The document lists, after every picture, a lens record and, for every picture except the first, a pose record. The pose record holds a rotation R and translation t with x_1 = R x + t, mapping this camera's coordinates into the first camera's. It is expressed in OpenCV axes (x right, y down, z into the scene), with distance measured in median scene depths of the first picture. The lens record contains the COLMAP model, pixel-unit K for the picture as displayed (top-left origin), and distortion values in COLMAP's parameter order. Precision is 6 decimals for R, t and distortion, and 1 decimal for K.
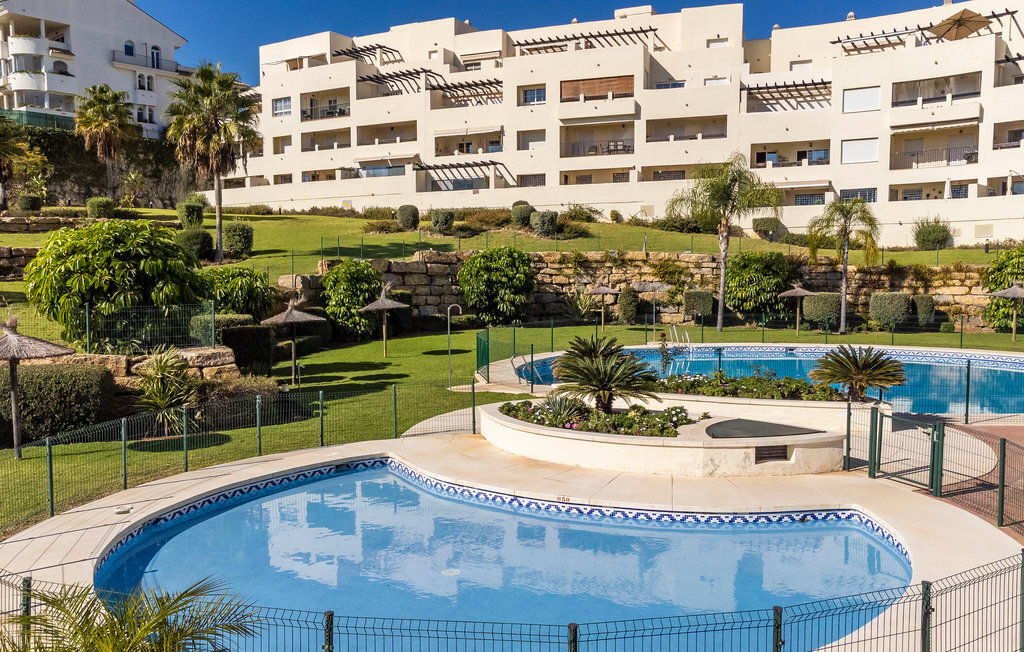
lens RADIAL K [[893.9, 0, 511.5], [0, 893.9, 325.5], [0, 0, 1]] dist [0.021912, 0.027239]
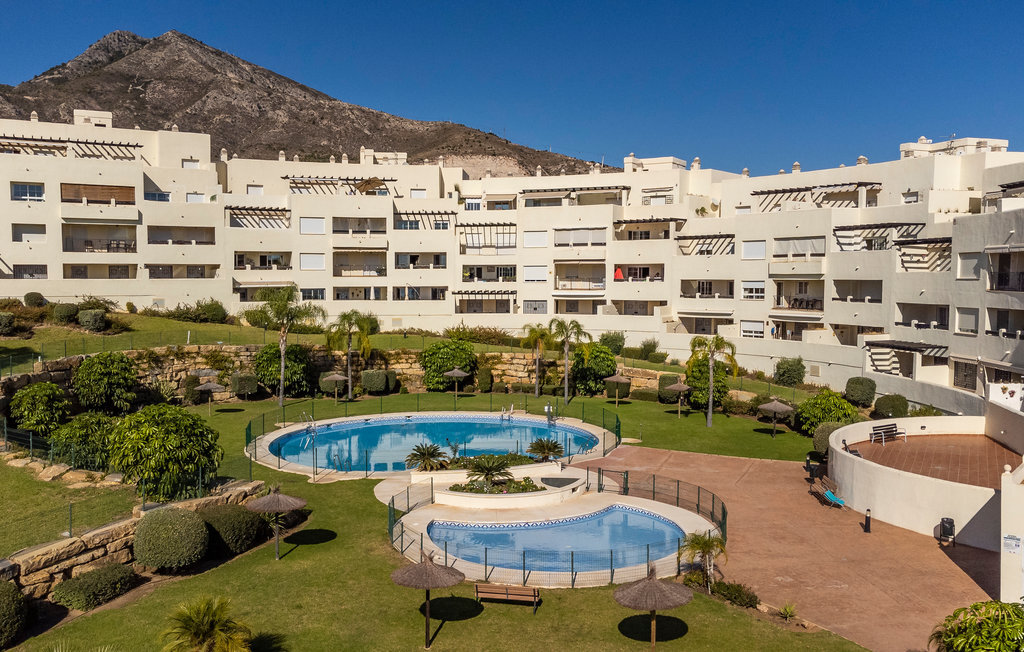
lens RADIAL K [[893.9, 0, 512.1], [0, 893.9, 326.2], [0, 0, 1]] dist [0.021912, 0.027239]
pose [[0.664874, -0.033092, 0.746222, -0.453531], [0.038787, 0.999200, 0.009752, -0.094441], [-0.745948, 0.022459, 0.665626, -0.166360]]
